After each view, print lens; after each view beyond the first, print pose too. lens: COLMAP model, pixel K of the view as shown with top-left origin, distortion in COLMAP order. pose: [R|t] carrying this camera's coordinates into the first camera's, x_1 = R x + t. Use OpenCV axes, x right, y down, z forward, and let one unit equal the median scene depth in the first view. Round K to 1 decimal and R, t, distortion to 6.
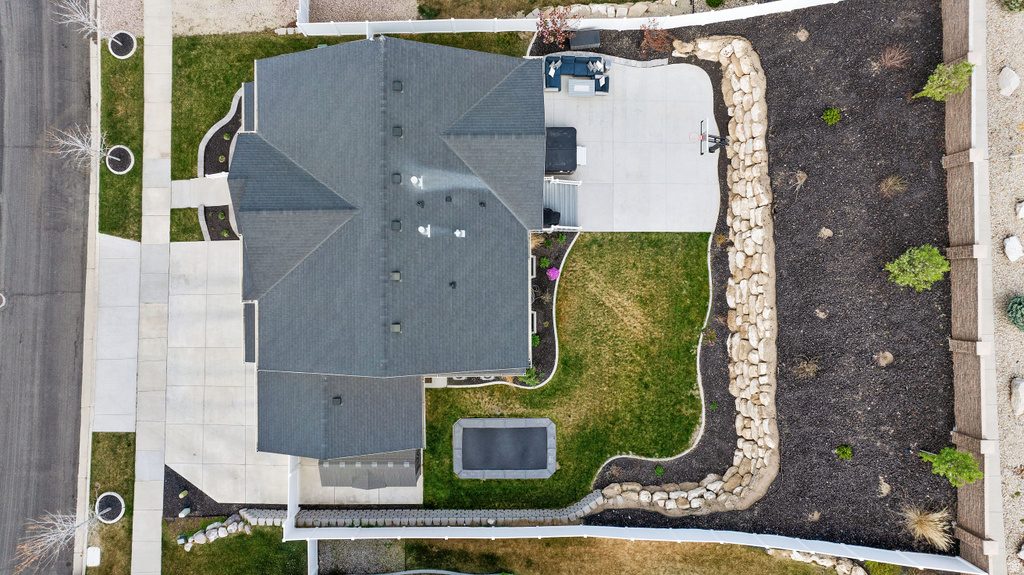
lens RADIAL K [[705.9, 0, 510.5], [0, 705.9, 284.2], [0, 0, 1]] dist [-0.013238, 0.000061]
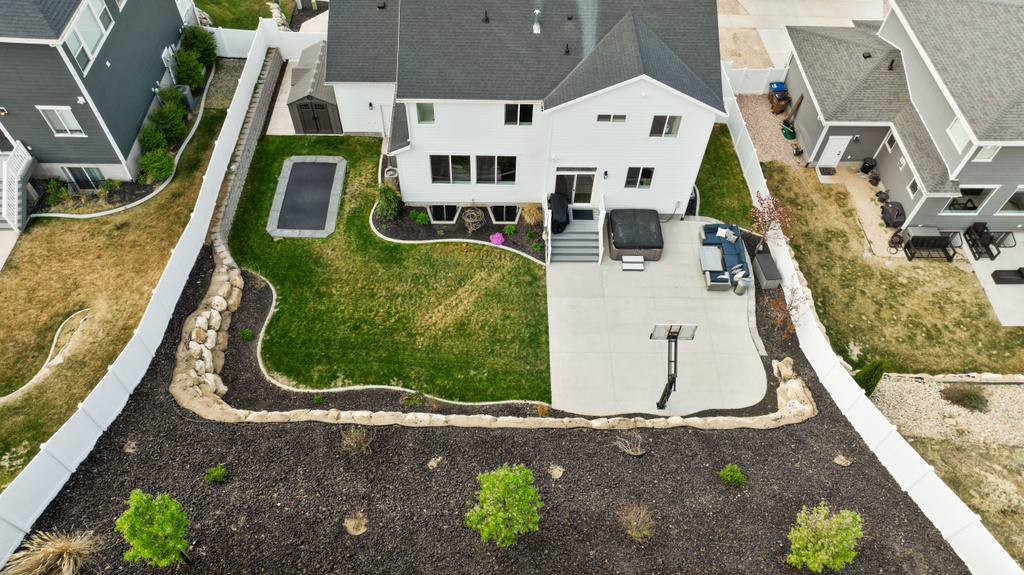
lens RADIAL K [[705.9, 0, 510.5], [0, 705.9, 284.2], [0, 0, 1]] dist [-0.013238, 0.000061]
pose [[0.006744, 0.792343, -0.610038, 0.646125], [-0.999637, -0.010575, -0.024787, -0.010315], [-0.026091, 0.609984, 0.791984, 0.331553]]
